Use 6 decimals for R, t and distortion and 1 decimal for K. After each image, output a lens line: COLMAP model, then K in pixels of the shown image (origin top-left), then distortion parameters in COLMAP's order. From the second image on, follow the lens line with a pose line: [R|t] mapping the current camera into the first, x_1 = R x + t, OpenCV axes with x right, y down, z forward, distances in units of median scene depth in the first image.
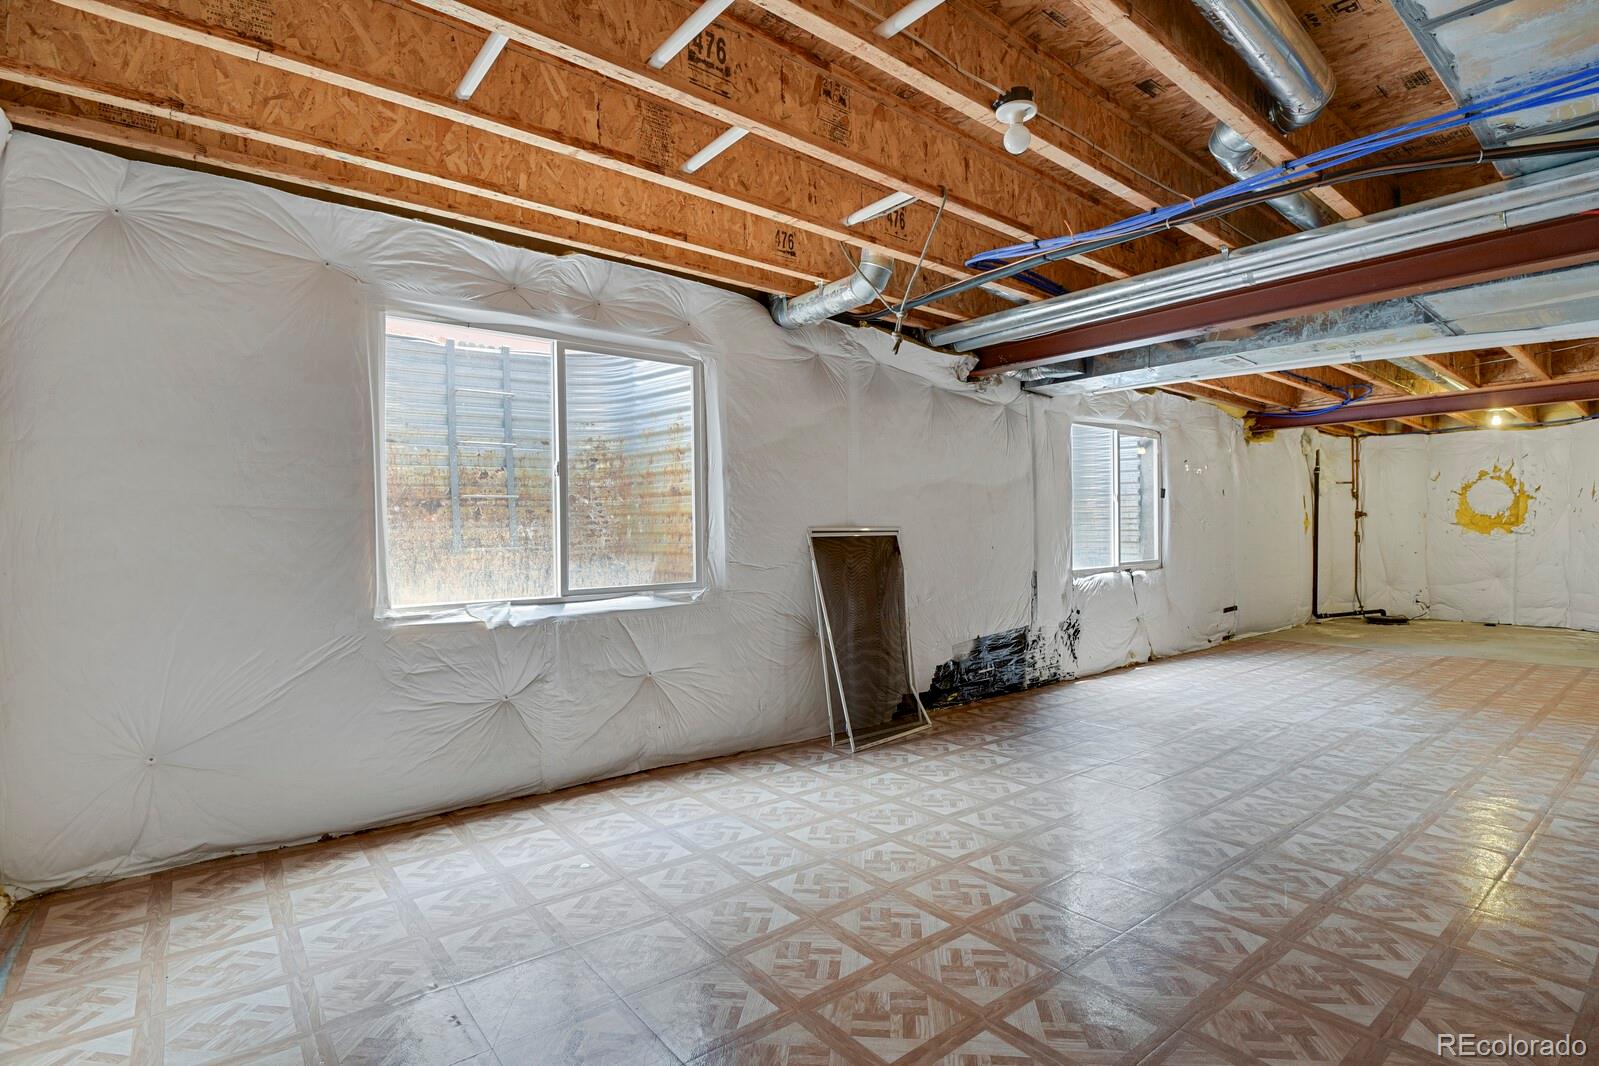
lens RADIAL K [[781.1, 0, 799.5], [0, 781.1, 533.0], [0, 0, 1]] dist [-0.020430, -0.008143]
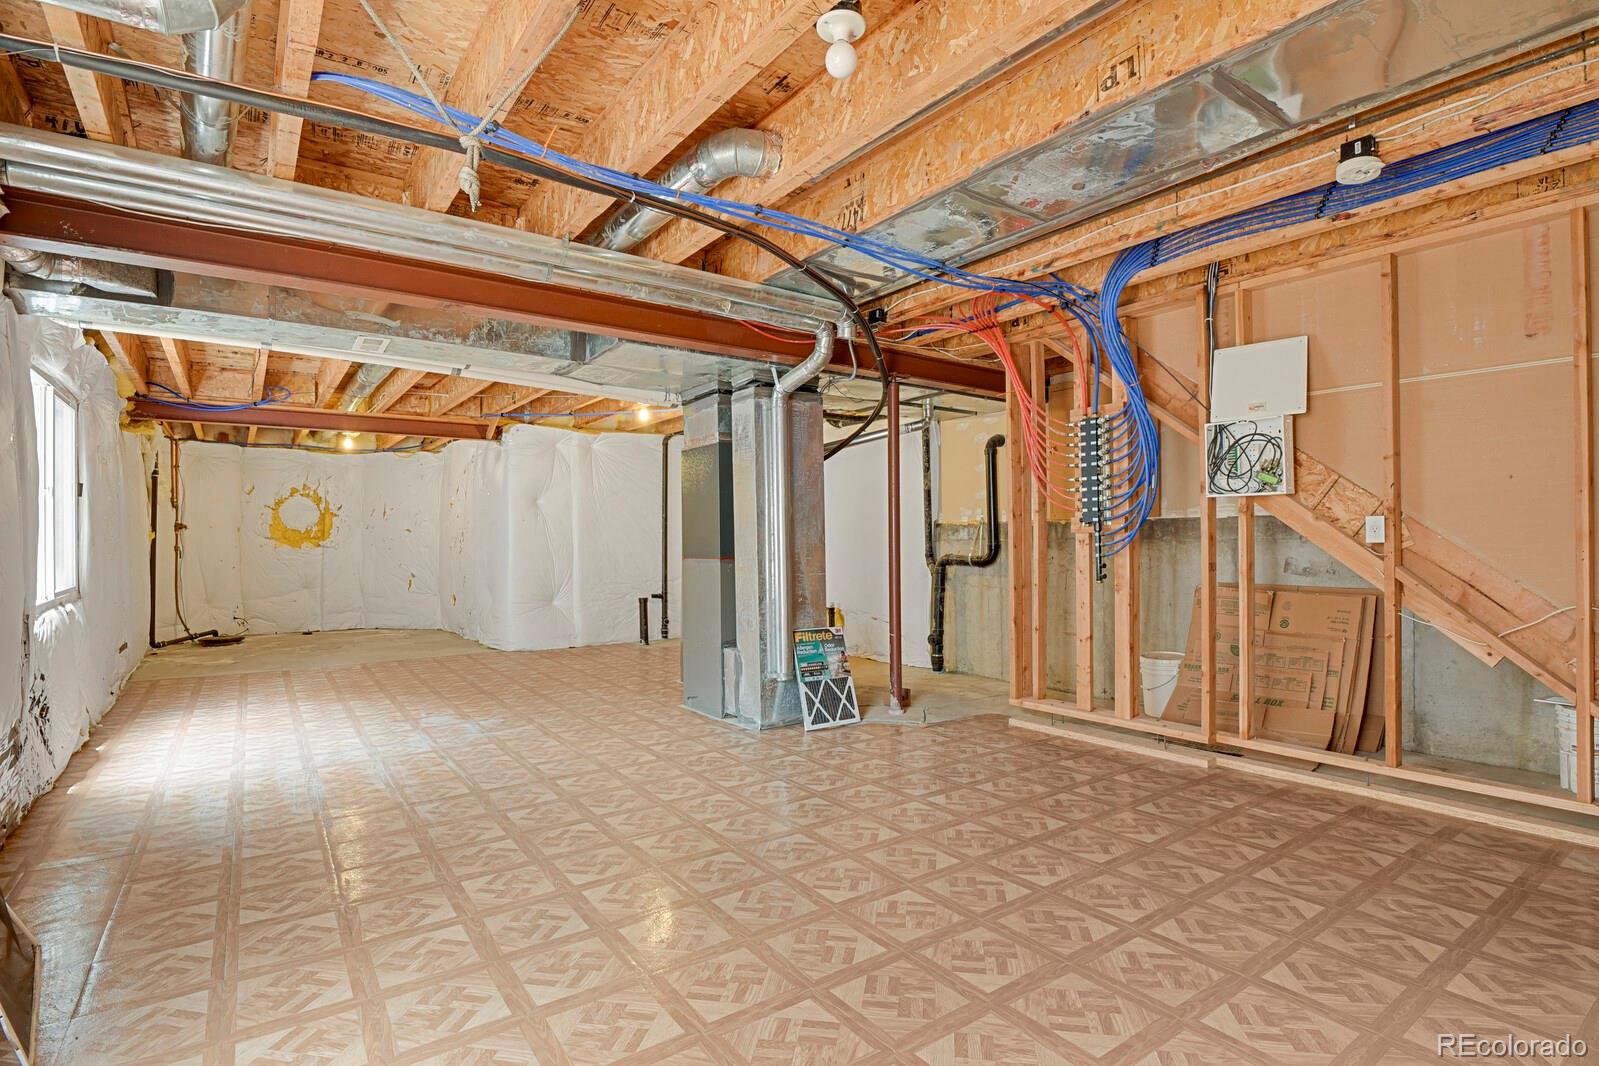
lens RADIAL K [[781.1, 0, 799.5], [0, 781.1, 533.0], [0, 0, 1]] dist [-0.020430, -0.008143]
pose [[0.054273, 0.015117, 0.998412, -0.234169], [0.005536, 0.999865, -0.015440, 0.001775], [-0.998511, 0.006365, 0.054182, 0.438962]]
